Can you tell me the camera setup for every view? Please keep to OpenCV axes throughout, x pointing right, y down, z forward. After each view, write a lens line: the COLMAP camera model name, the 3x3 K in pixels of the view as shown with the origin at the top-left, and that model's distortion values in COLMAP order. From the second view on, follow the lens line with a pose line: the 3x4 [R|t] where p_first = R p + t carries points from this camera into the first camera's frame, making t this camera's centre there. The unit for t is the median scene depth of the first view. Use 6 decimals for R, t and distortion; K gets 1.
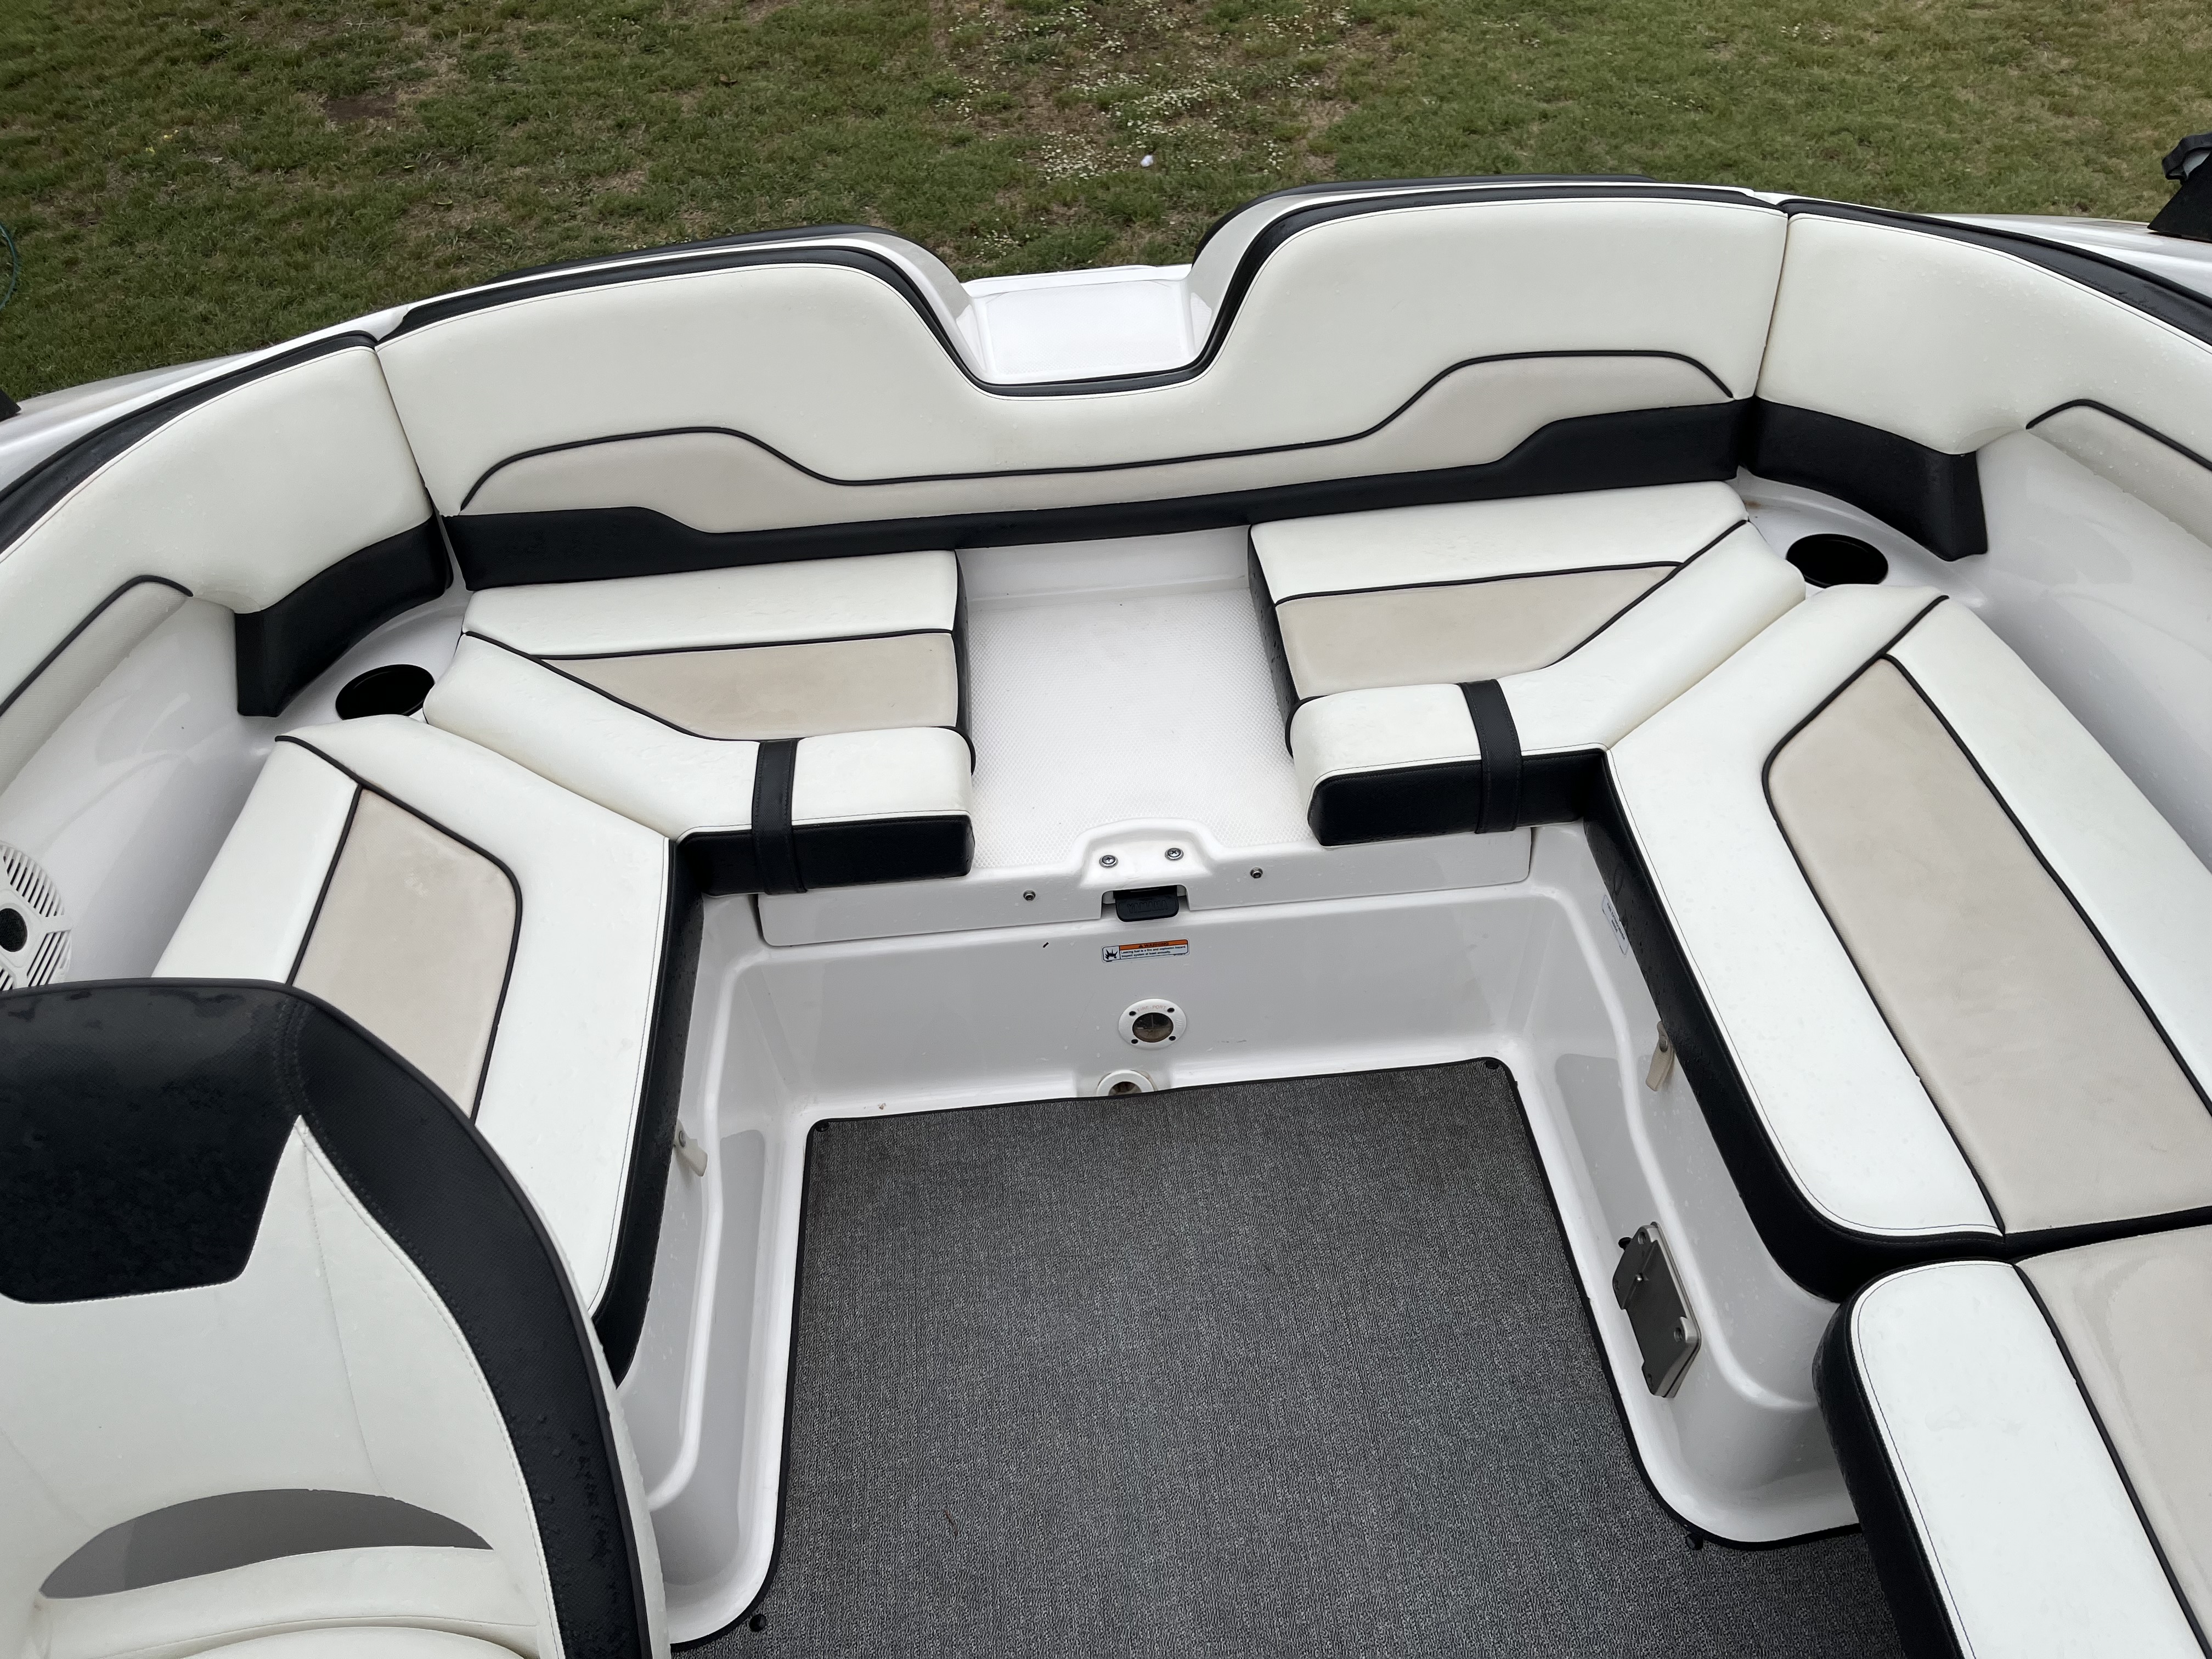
lens RADIAL K [[1674.3, 0, 1109.1], [0, 1674.3, 833.6], [0, 0, 1]] dist [0.062868, -0.098739]
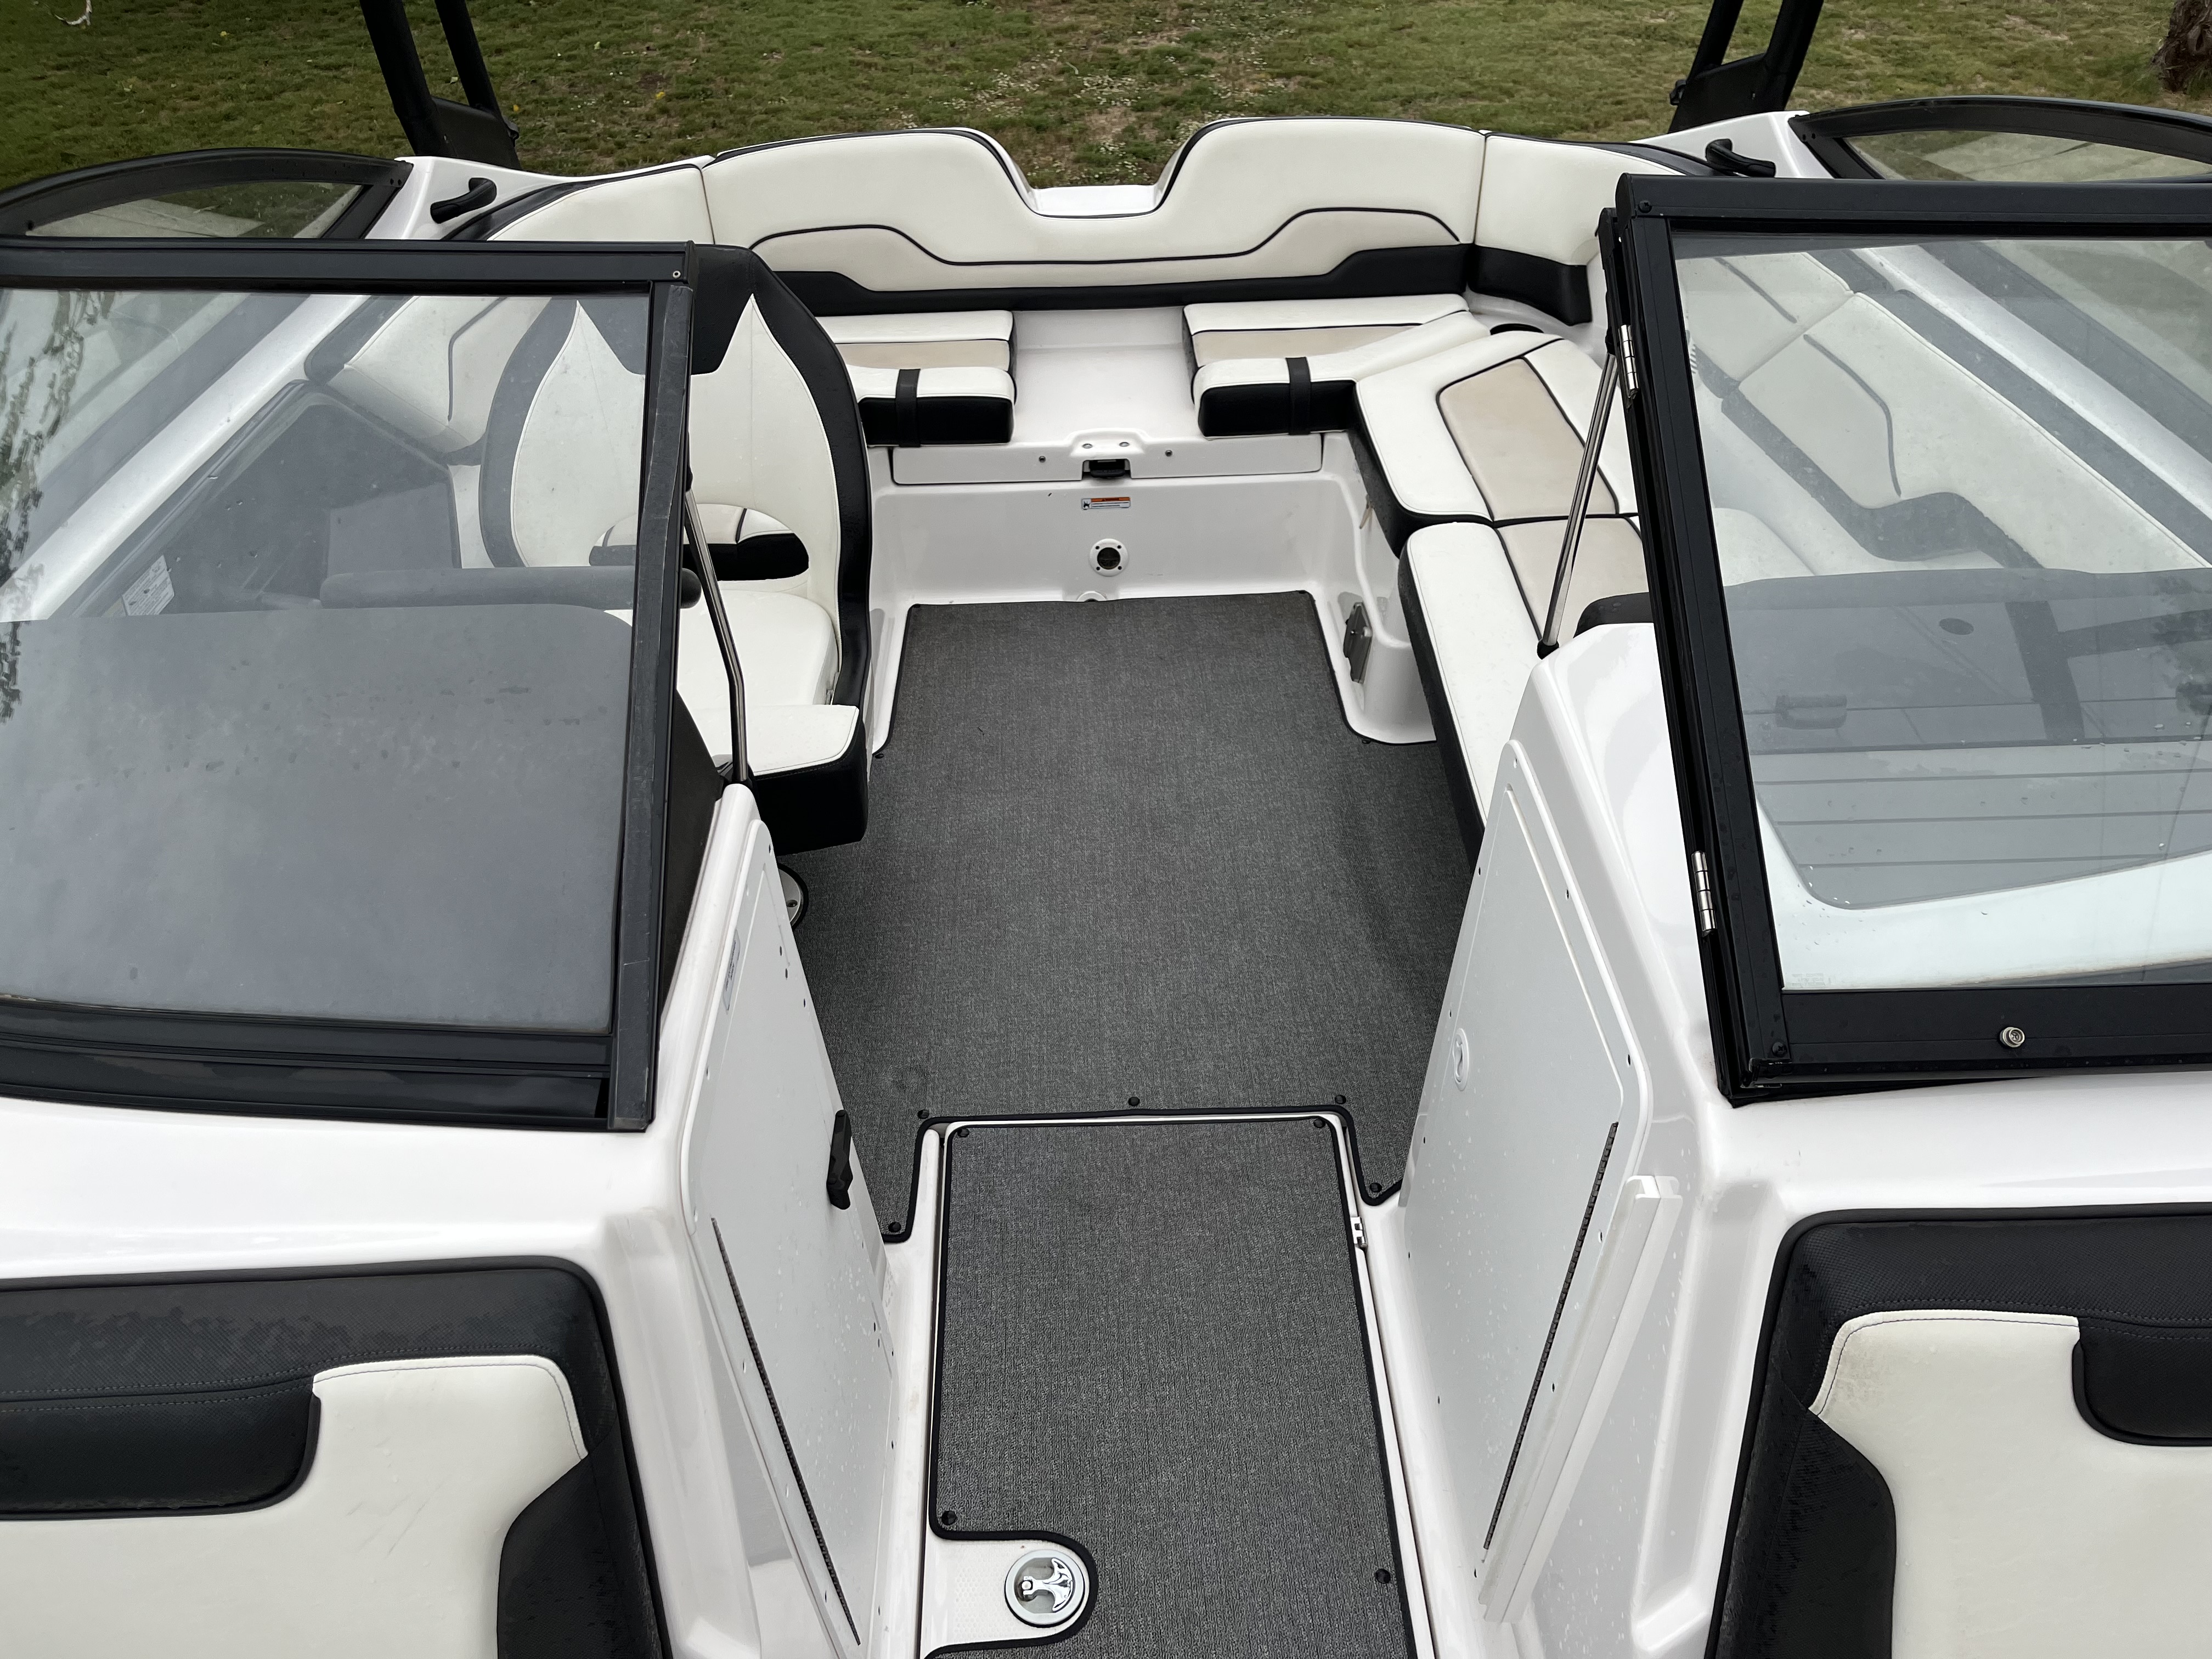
lens RADIAL K [[1663.7, 0, 1115.9], [0, 1663.7, 842.7], [0, 0, 1]] dist [0.078559, -0.117705]
pose [[0.998363, 0.053810, -0.019404, 0.086876], [-0.055746, 0.991315, -0.119111, 0.643296], [0.012826, 0.119998, 0.992691, -0.725178]]
